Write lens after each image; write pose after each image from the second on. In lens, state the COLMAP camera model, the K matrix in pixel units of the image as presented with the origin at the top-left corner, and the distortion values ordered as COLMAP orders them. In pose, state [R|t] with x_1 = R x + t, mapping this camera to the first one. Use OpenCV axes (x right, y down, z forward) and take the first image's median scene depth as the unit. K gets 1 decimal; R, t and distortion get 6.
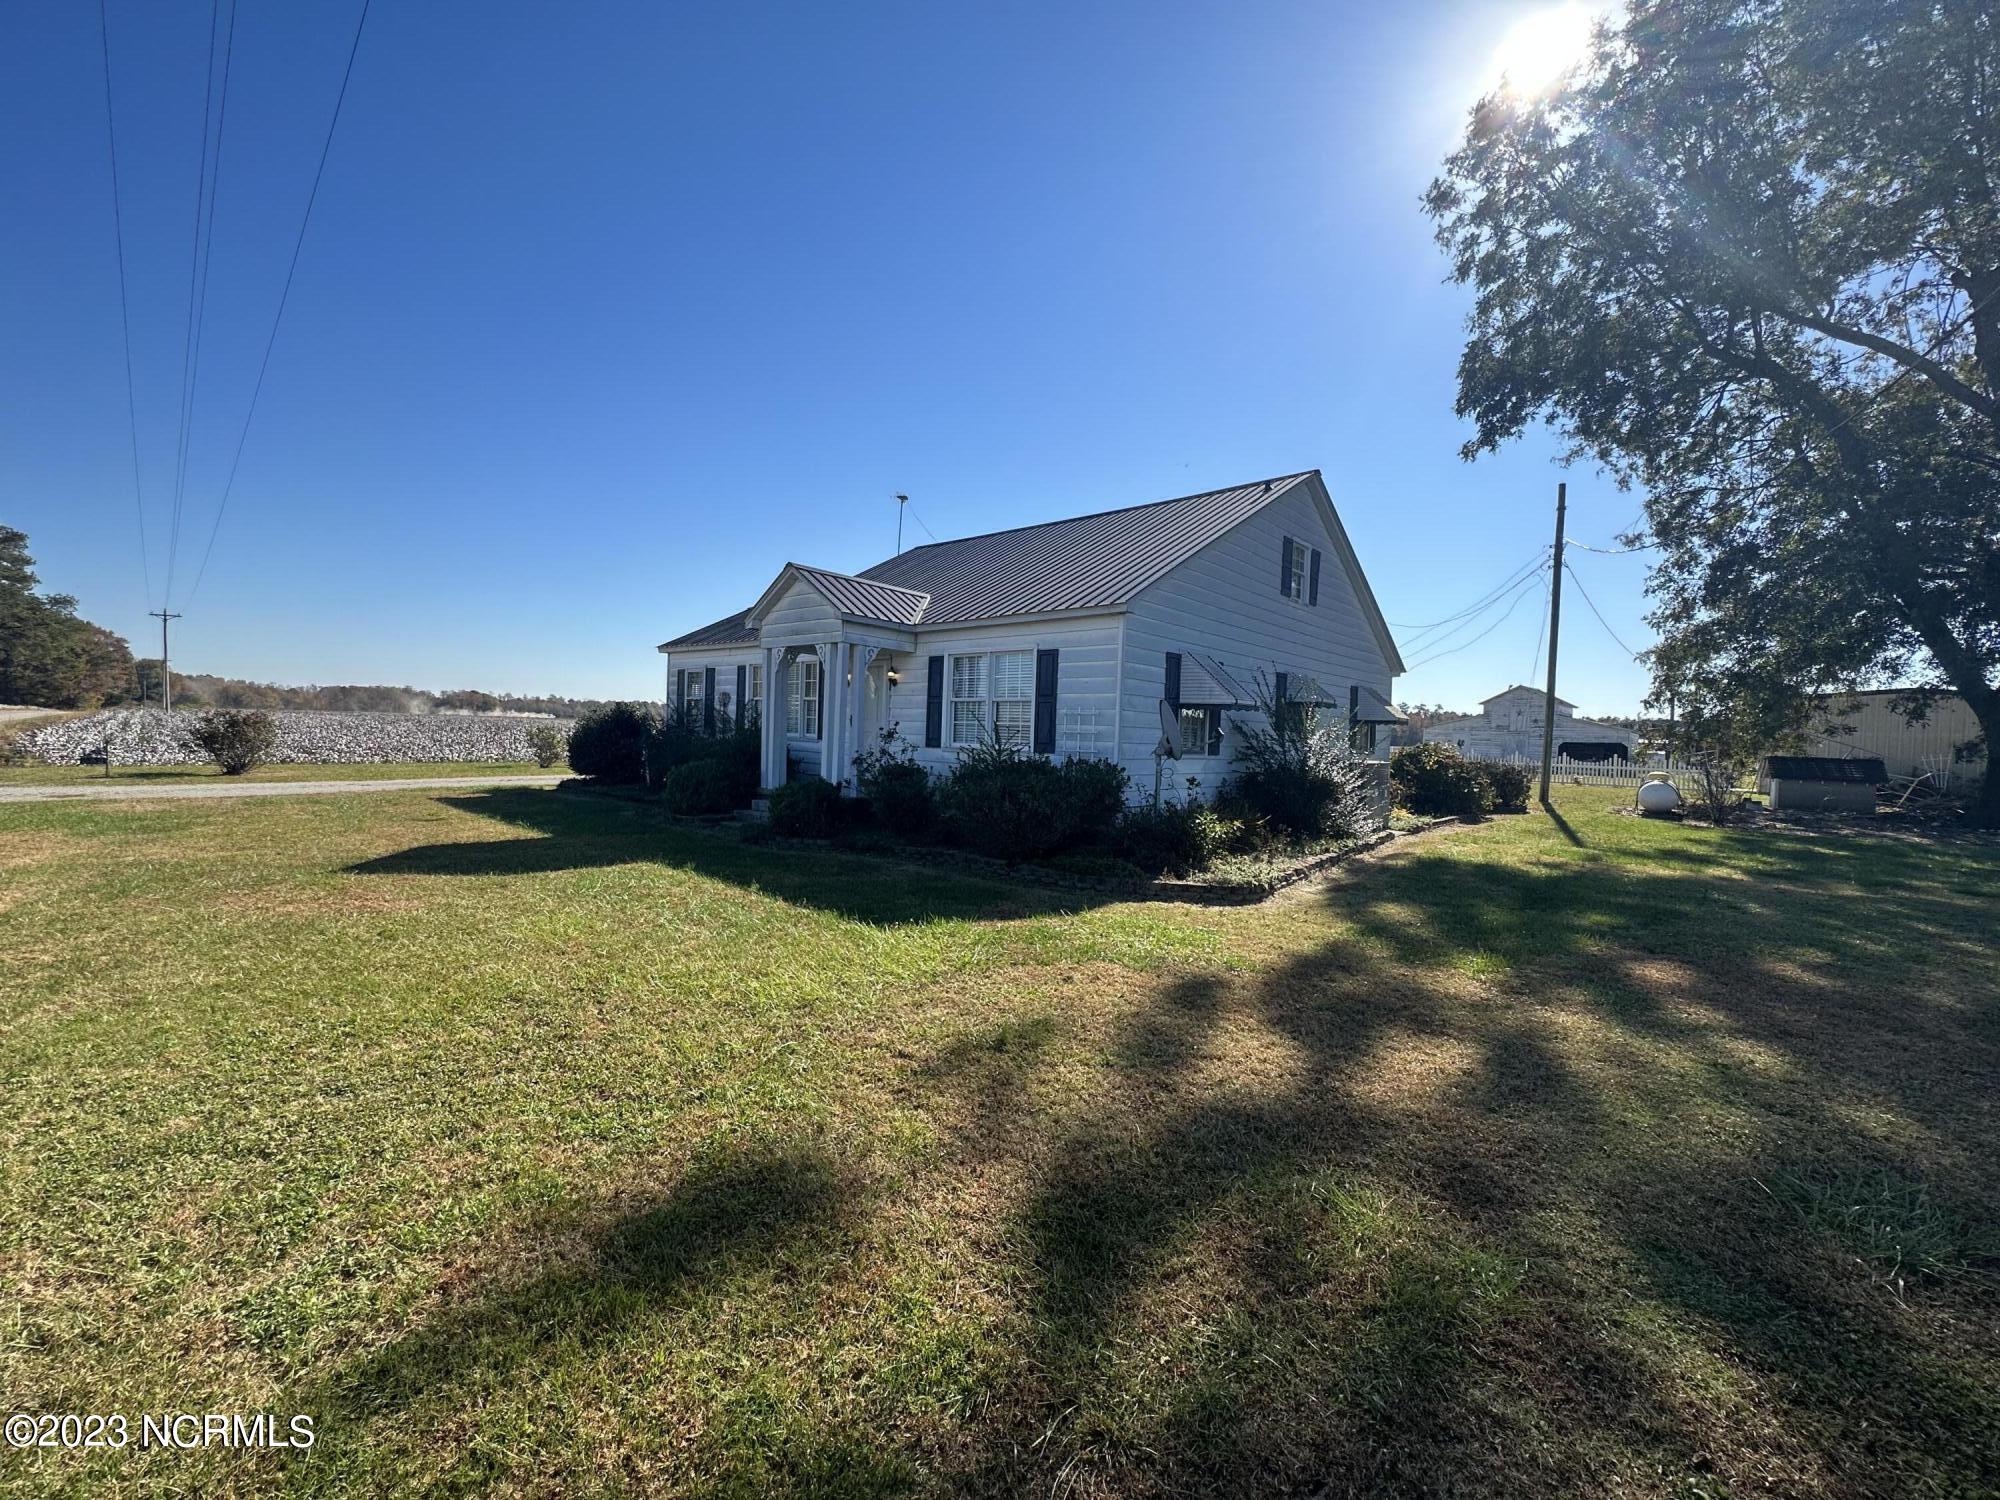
lens RADIAL K [[798.6, 0, 1003.0], [0, 798.6, 745.7], [0, 0, 1]] dist [0.000831, 0.000200]
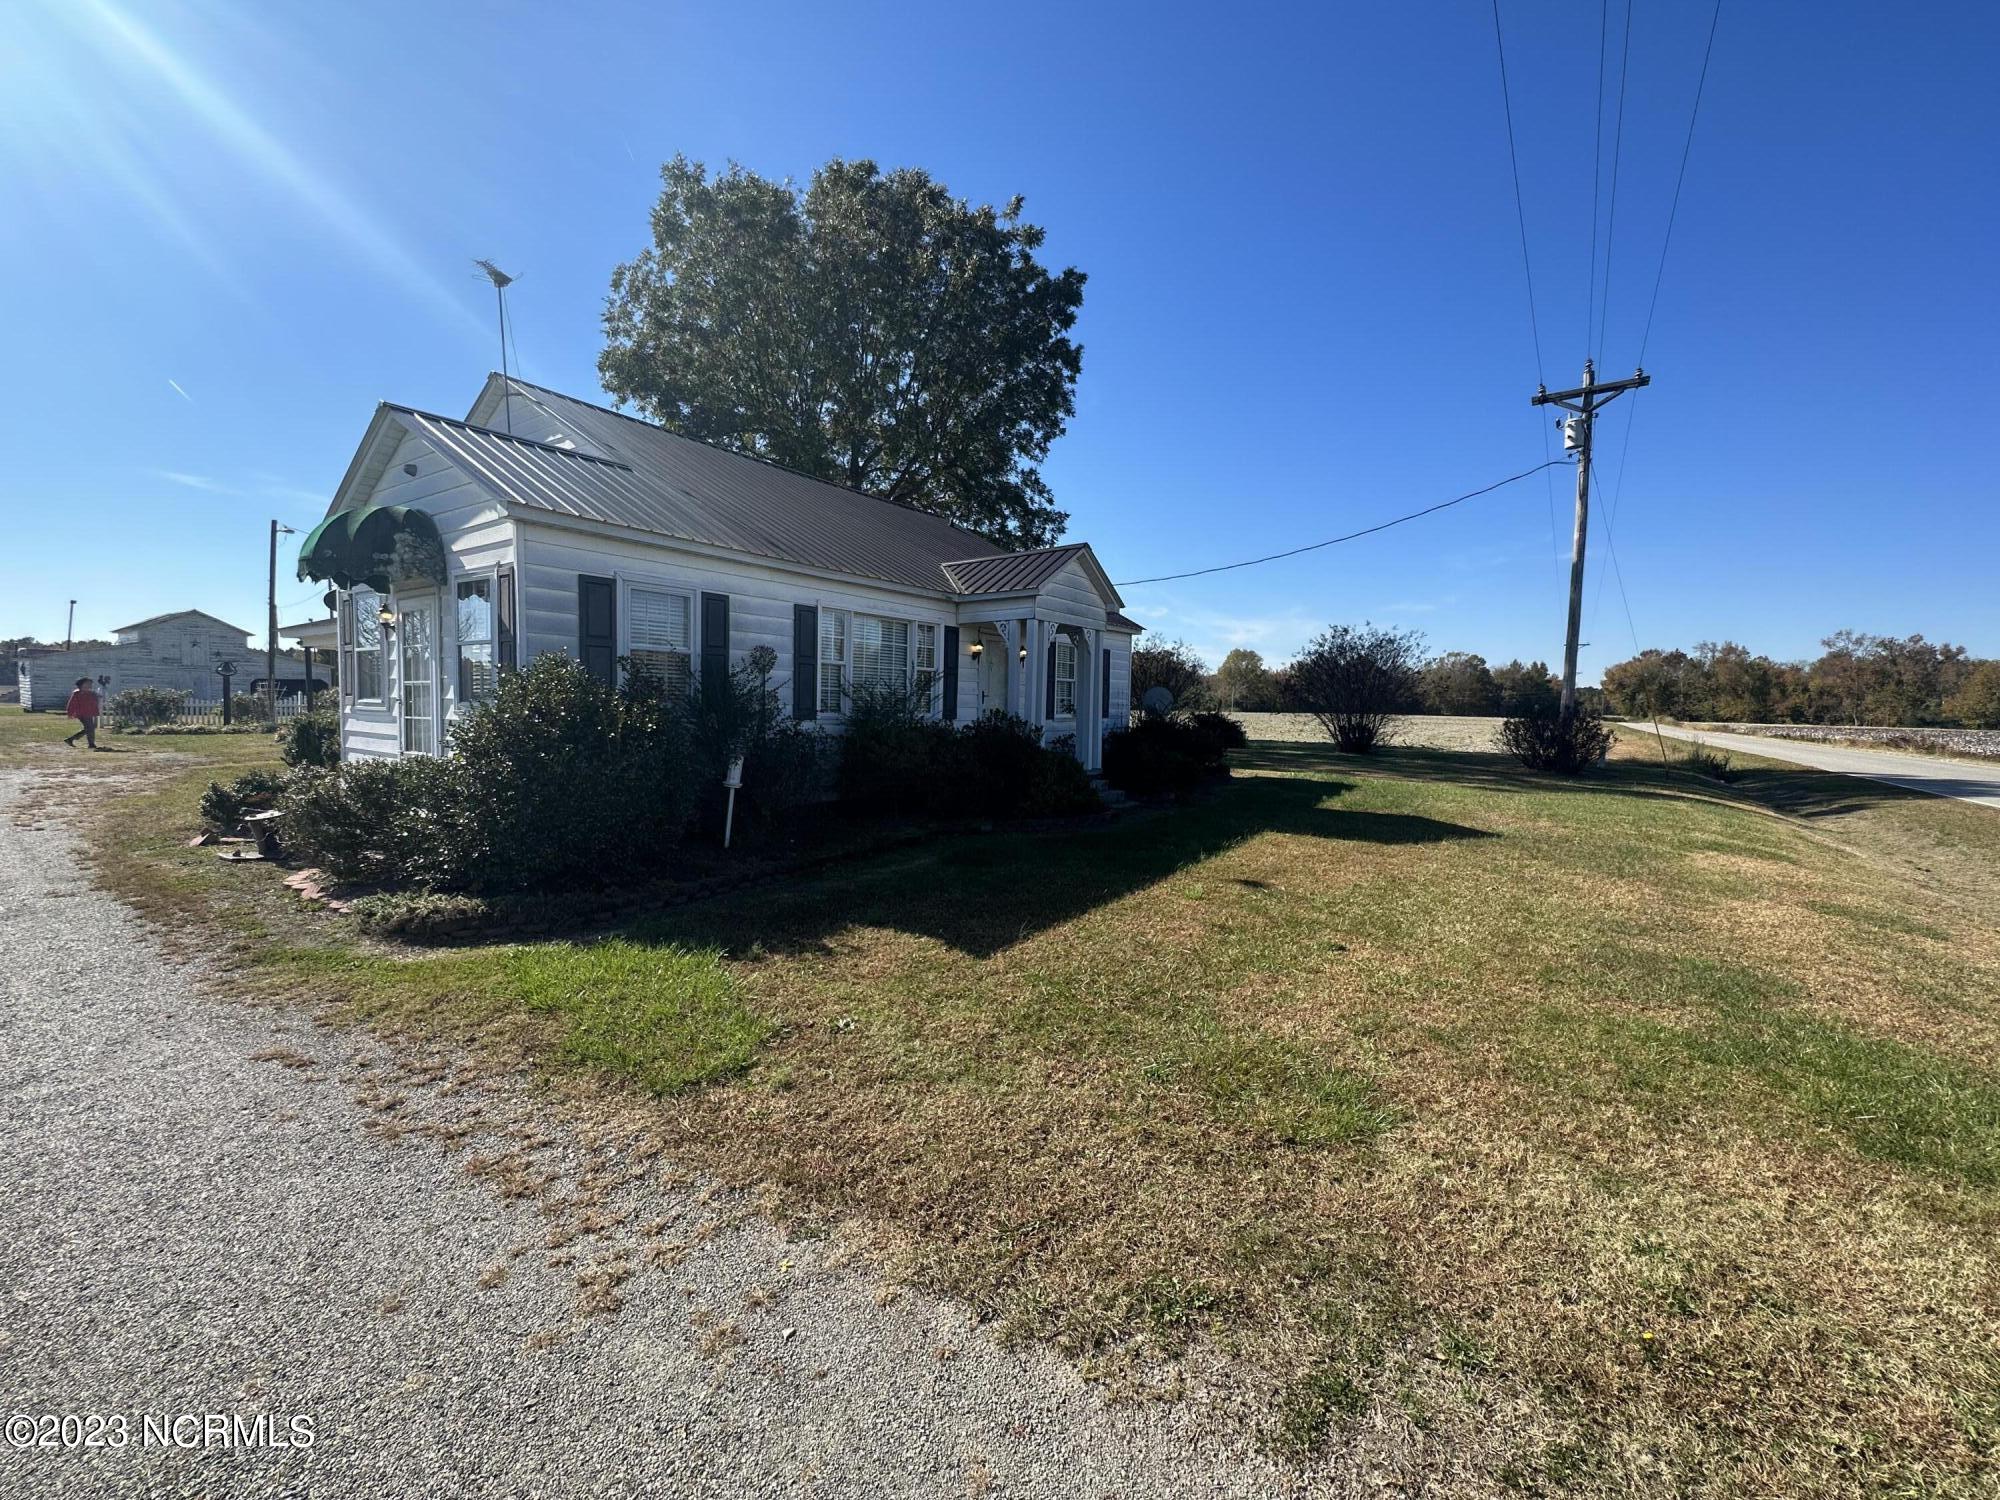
lens RADIAL K [[798.6, 0, 1003.0], [0, 798.6, 745.7], [0, 0, 1]] dist [0.000831, 0.000200]
pose [[-0.151405, -0.093179, 0.984070, -0.891919], [-0.004977, 0.995606, 0.093506, -0.051037], [-0.988459, 0.009260, -0.151204, 0.924315]]
